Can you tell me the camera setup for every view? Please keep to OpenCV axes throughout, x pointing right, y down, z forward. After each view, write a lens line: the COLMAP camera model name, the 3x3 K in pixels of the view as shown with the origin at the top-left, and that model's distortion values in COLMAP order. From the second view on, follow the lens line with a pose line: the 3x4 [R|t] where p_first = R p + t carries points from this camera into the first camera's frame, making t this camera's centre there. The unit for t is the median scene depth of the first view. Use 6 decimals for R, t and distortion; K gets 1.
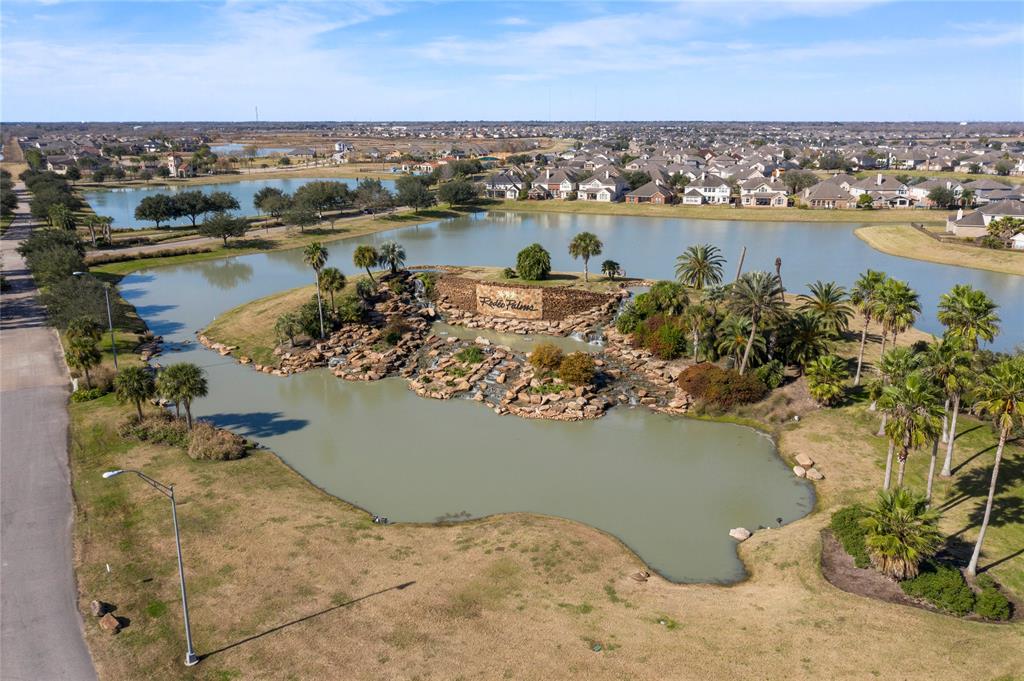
lens RADIAL K [[806.5, 0, 511.6], [0, 806.5, 336.4], [0, 0, 1]] dist [-0.013369, 0.006485]
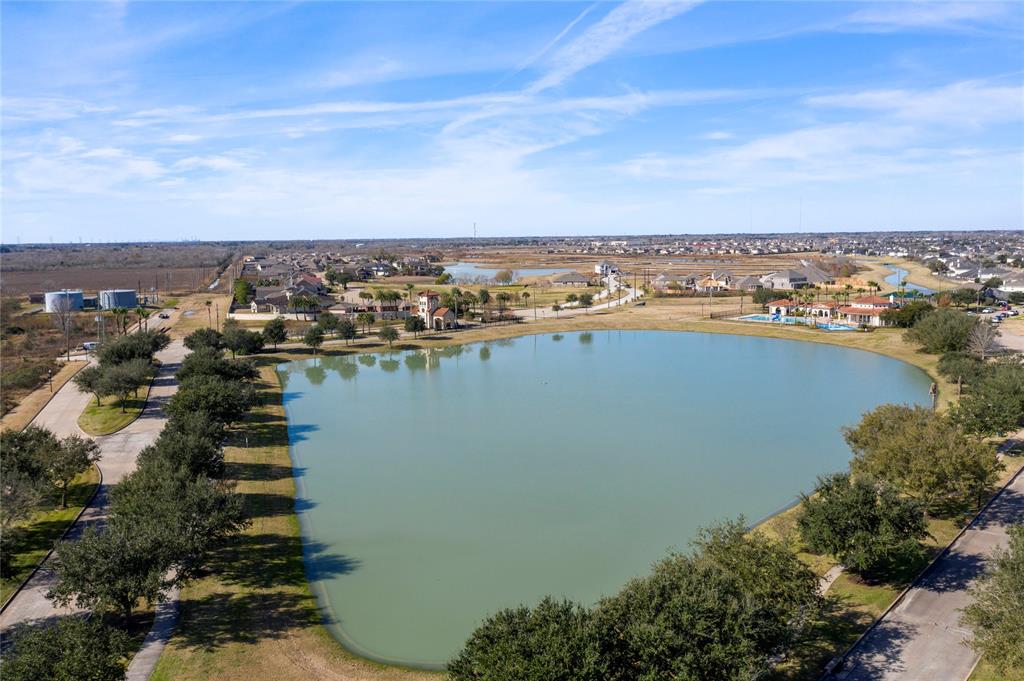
lens RADIAL K [[806.5, 0, 502.2], [0, 806.5, 345.9], [0, 0, 1]] dist [-0.013369, 0.006485]
pose [[0.969498, 0.019399, -0.244331, -0.319999], [-0.049688, 0.991719, -0.118421, -0.173594], [0.240011, 0.126949, 0.962434, 0.631124]]
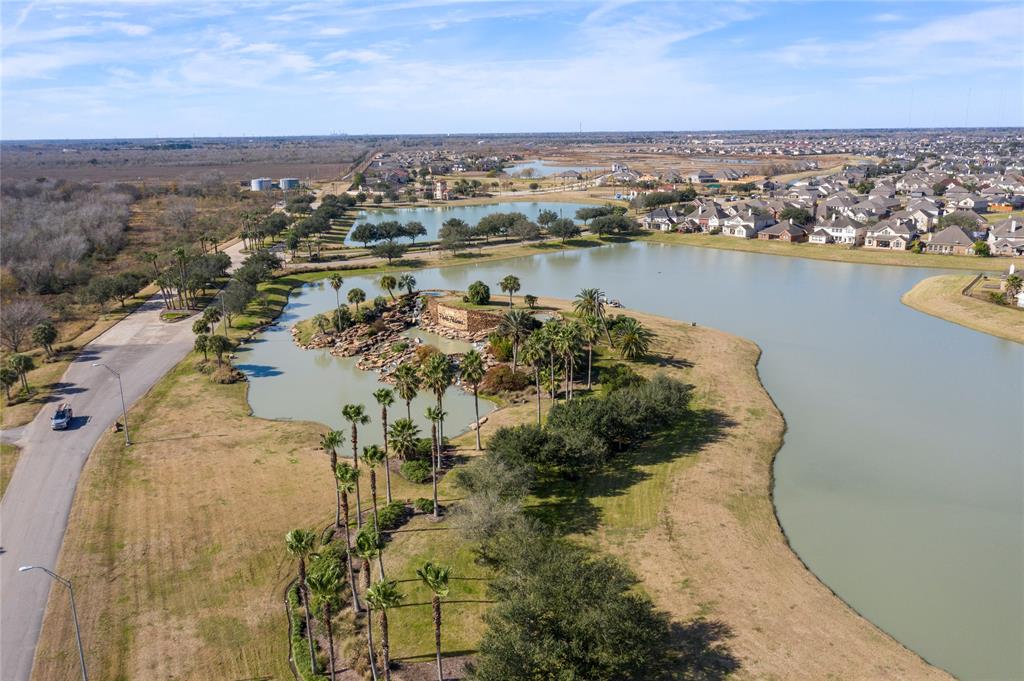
lens RADIAL K [[806.5, 0, 516.1], [0, 806.5, 357.5], [0, 0, 1]] dist [-0.013369, 0.006485]
pose [[0.918552, 0.095754, -0.383526, 0.287287], [-0.089838, 0.995398, 0.033354, -0.011679], [0.384955, 0.003818, 0.922927, -0.151726]]
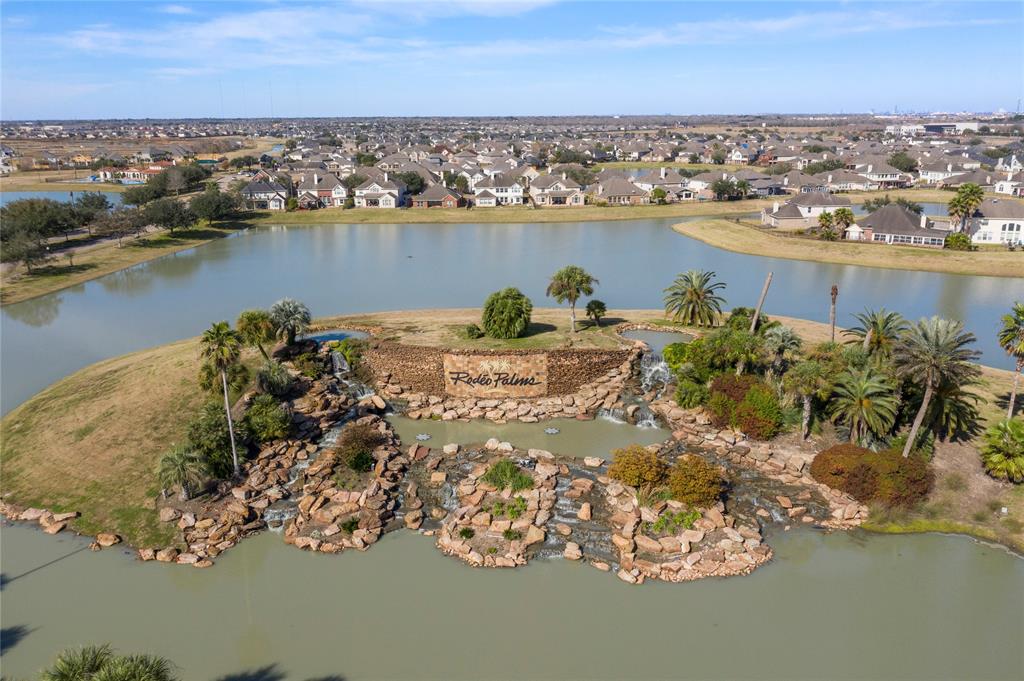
lens RADIAL K [[806.5, 0, 516.6], [0, 806.5, 342.9], [0, 0, 1]] dist [-0.013369, 0.006485]
pose [[0.928575, -0.106138, 0.355645, -0.089423], [0.101769, 0.994324, 0.031029, -0.034875], [-0.356920, 0.007381, 0.934106, 0.130744]]
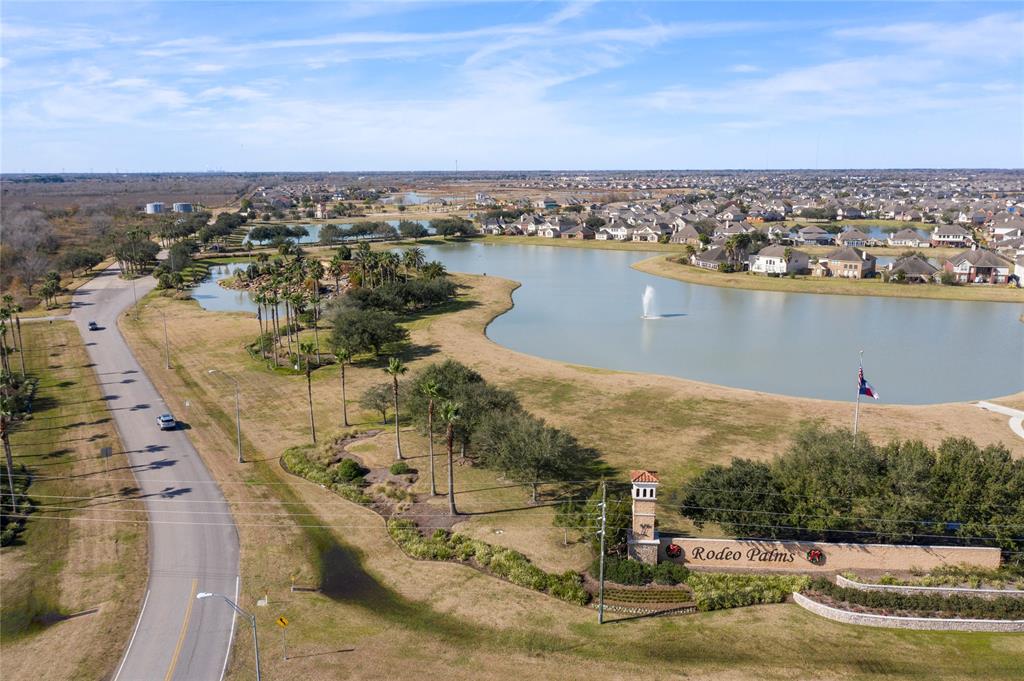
lens RADIAL K [[806.5, 0, 519.7], [0, 806.5, 357.4], [0, 0, 1]] dist [-0.013369, 0.006485]
pose [[0.965930, 0.054872, -0.252919, 0.474969], [-0.062800, 0.997752, -0.023374, 0.097487], [0.251068, 0.038461, 0.967205, -0.470430]]
